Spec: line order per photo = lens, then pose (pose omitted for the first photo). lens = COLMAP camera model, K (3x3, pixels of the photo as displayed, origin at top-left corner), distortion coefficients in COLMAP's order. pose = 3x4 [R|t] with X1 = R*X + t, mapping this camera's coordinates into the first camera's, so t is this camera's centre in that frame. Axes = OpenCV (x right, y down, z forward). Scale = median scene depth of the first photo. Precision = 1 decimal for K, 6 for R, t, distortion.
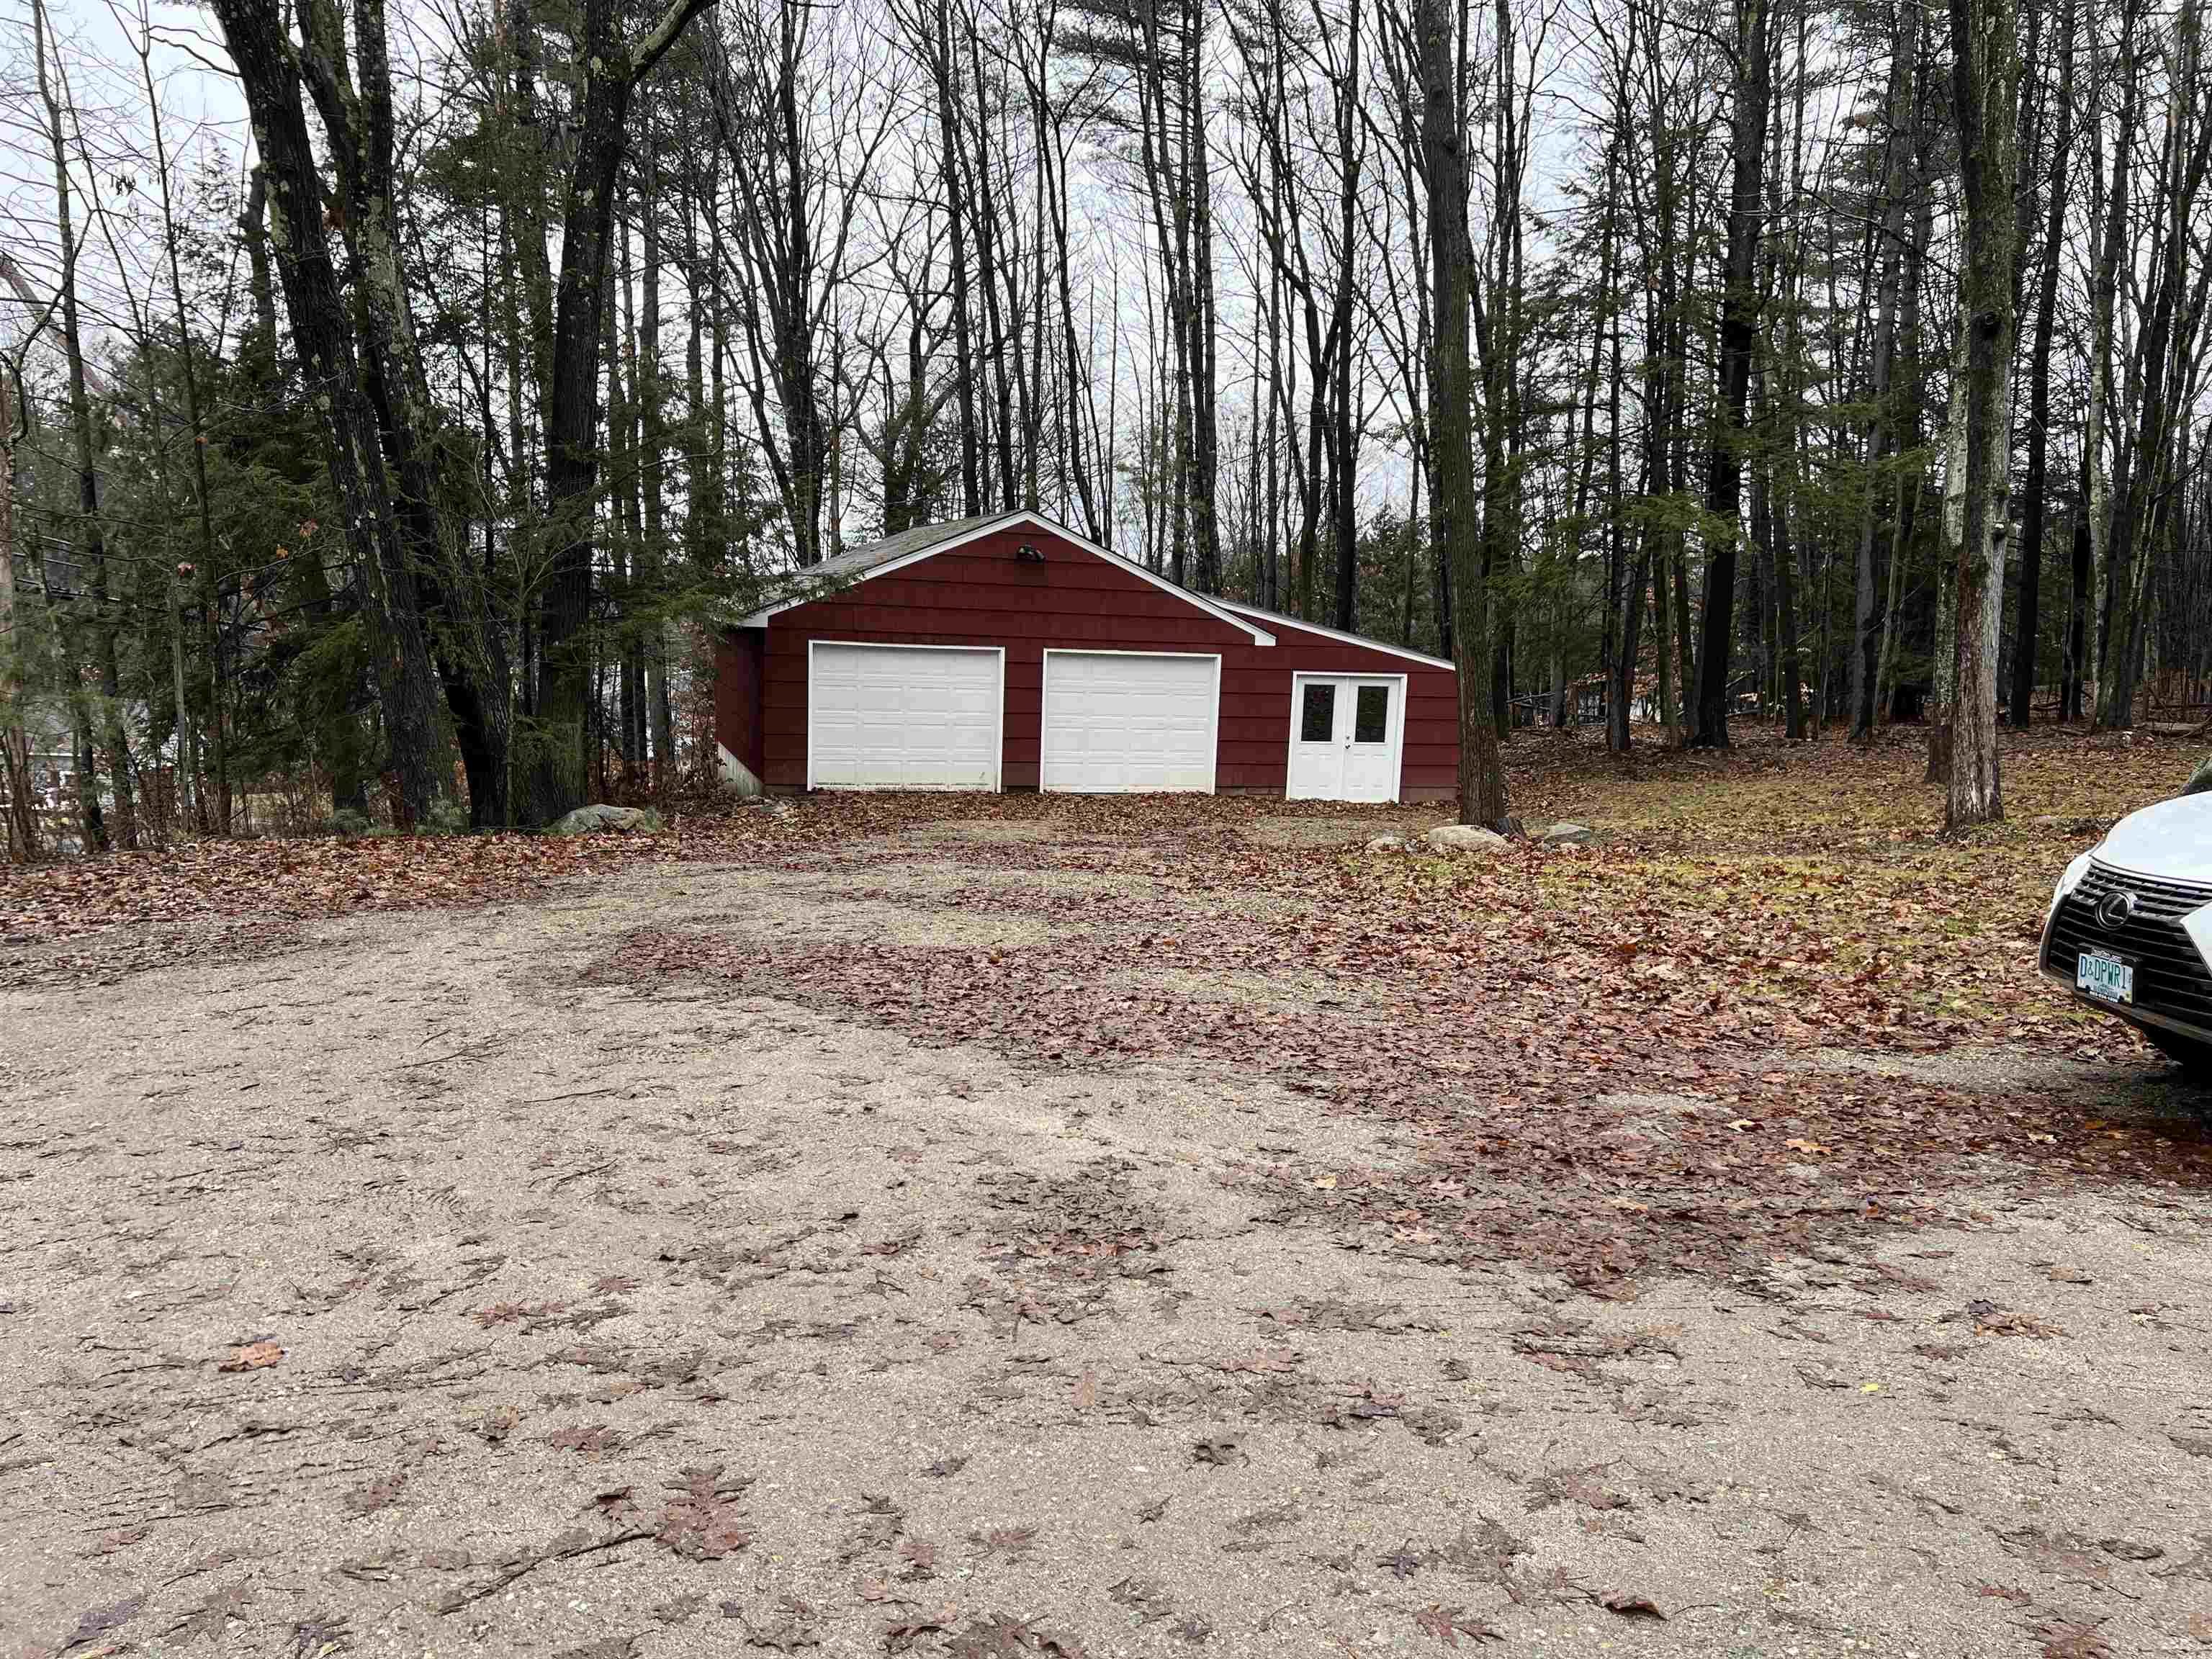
lens RADIAL K [[1712.5, 0, 1130.4], [0, 1712.5, 852.8], [0, 0, 1]] dist [0.091491, -0.096417]
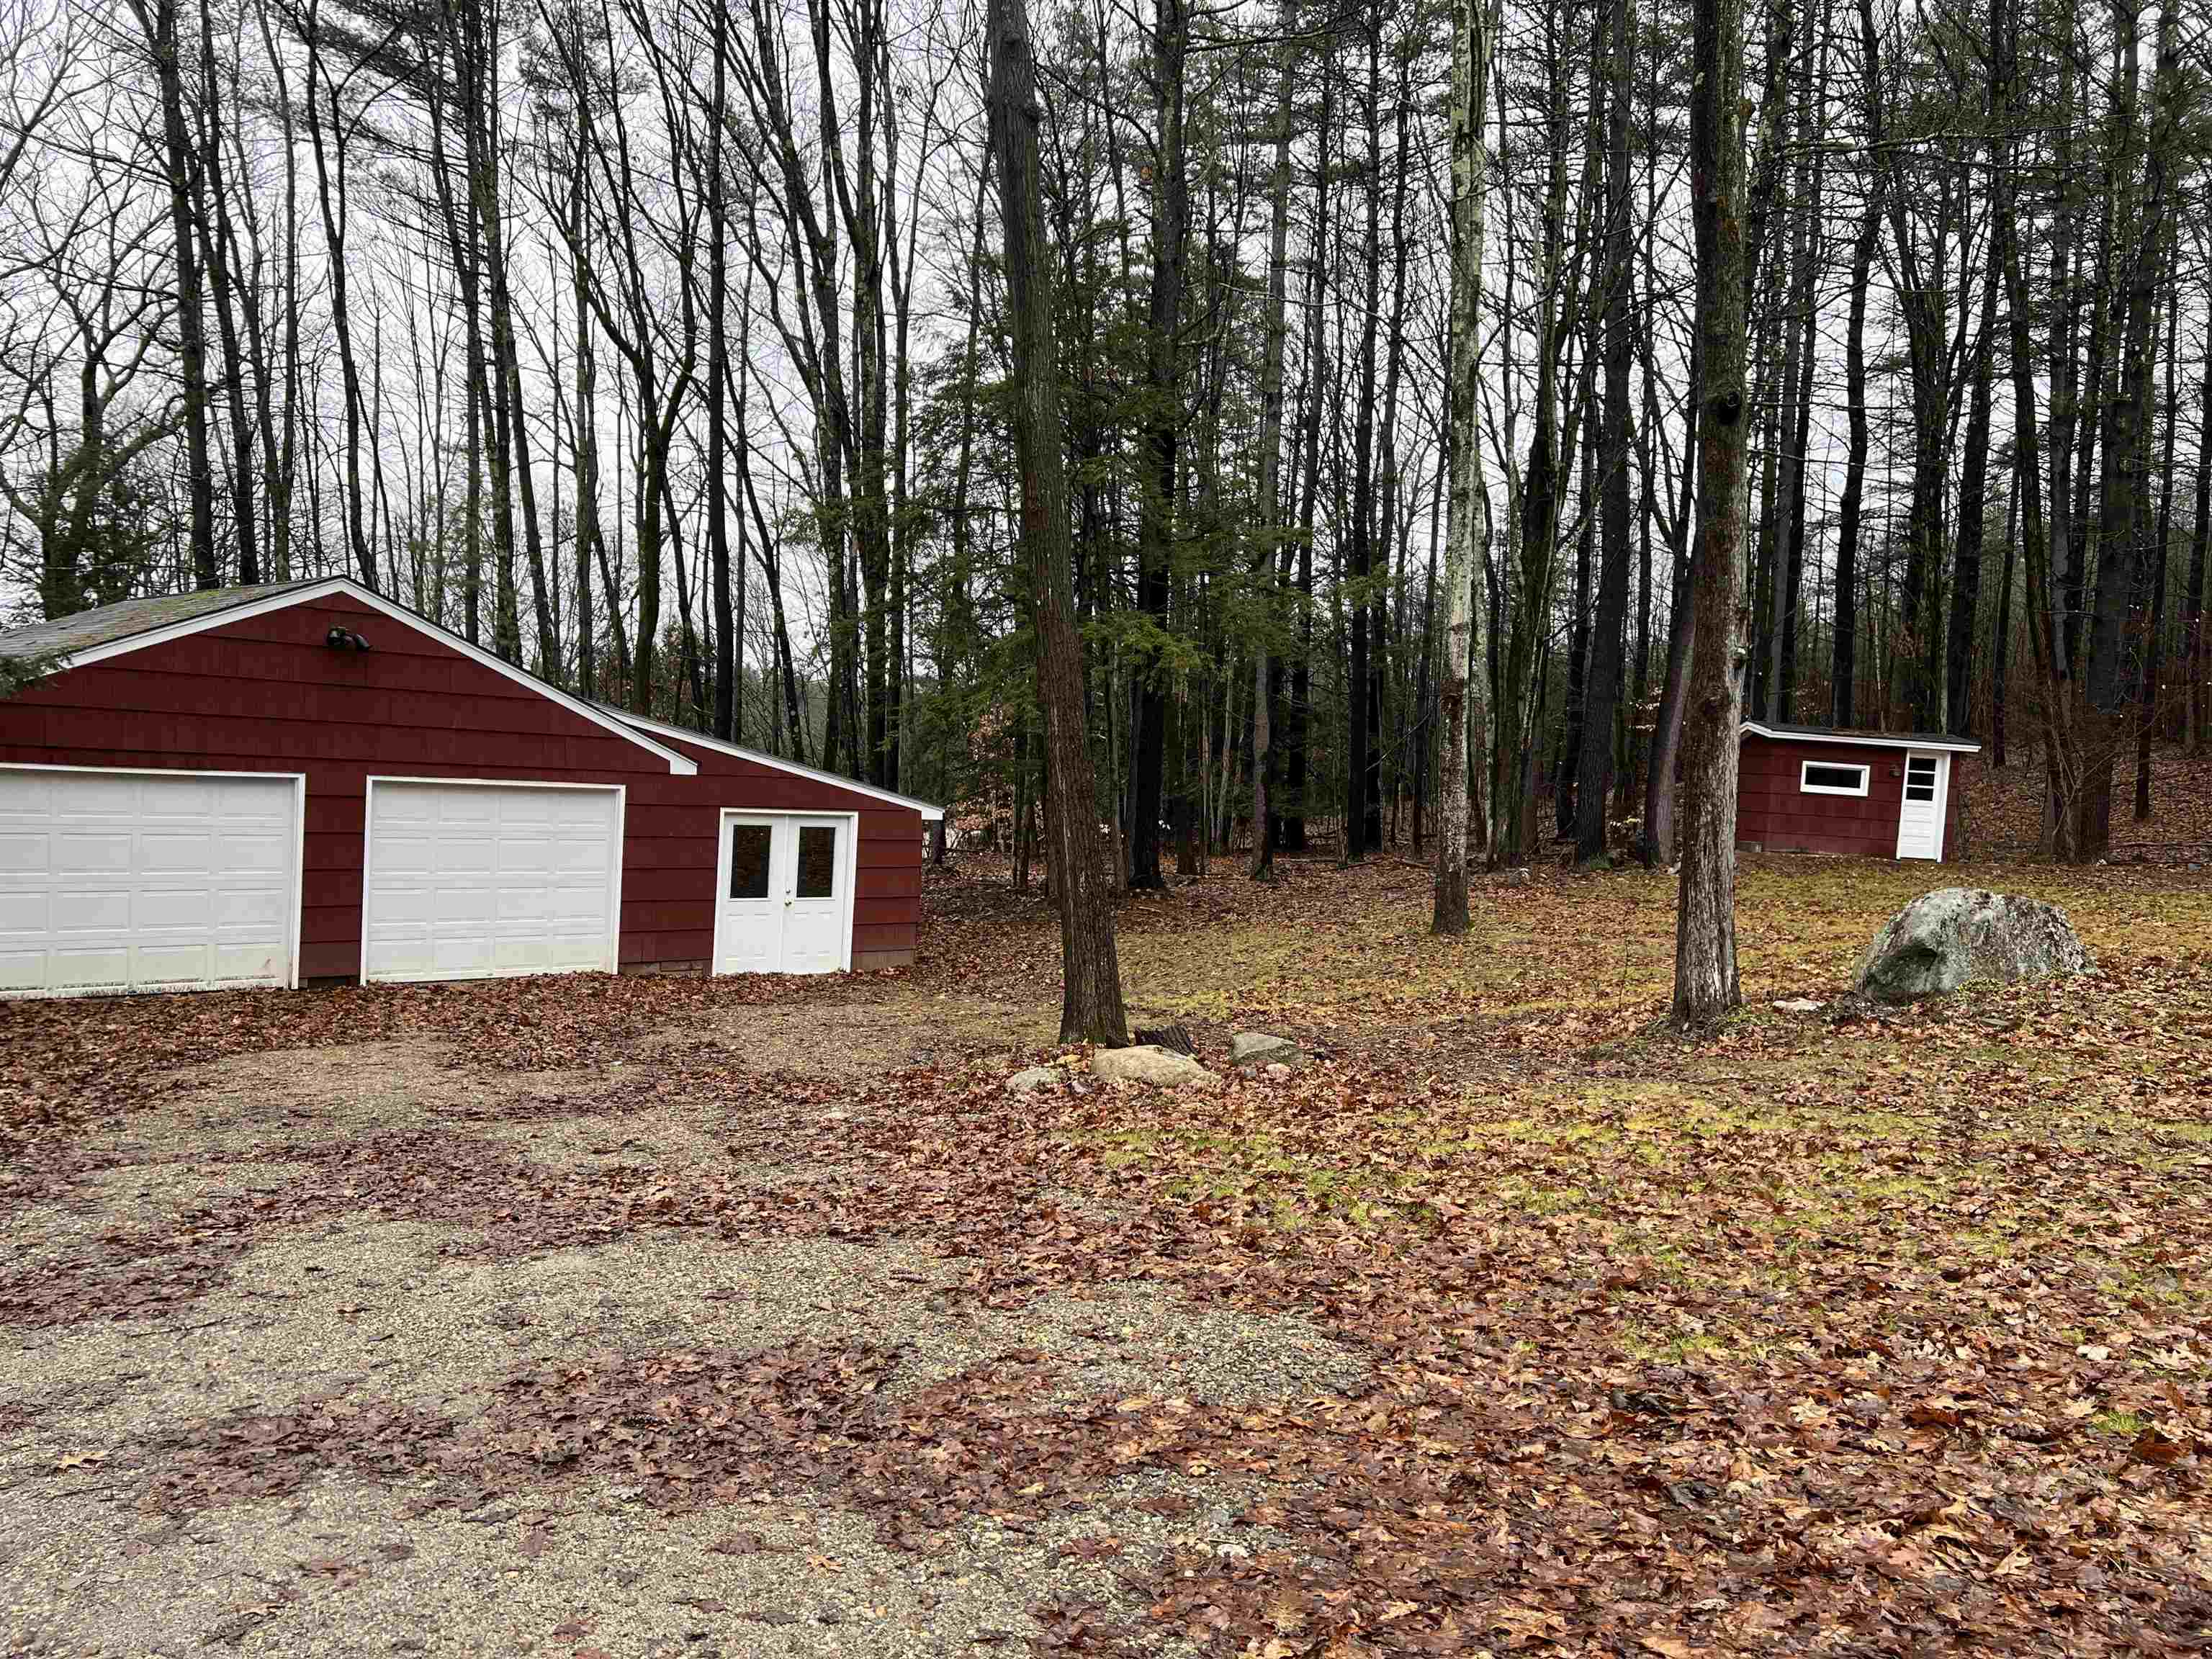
lens RADIAL K [[1712.5, 0, 1130.4], [0, 1712.5, 852.8], [0, 0, 1]] dist [0.091491, -0.096417]
pose [[0.910394, -0.009942, 0.413622, -0.056216], [0.038795, 0.997358, -0.061416, -0.031151], [-0.411919, 0.071959, 0.908375, 0.224240]]
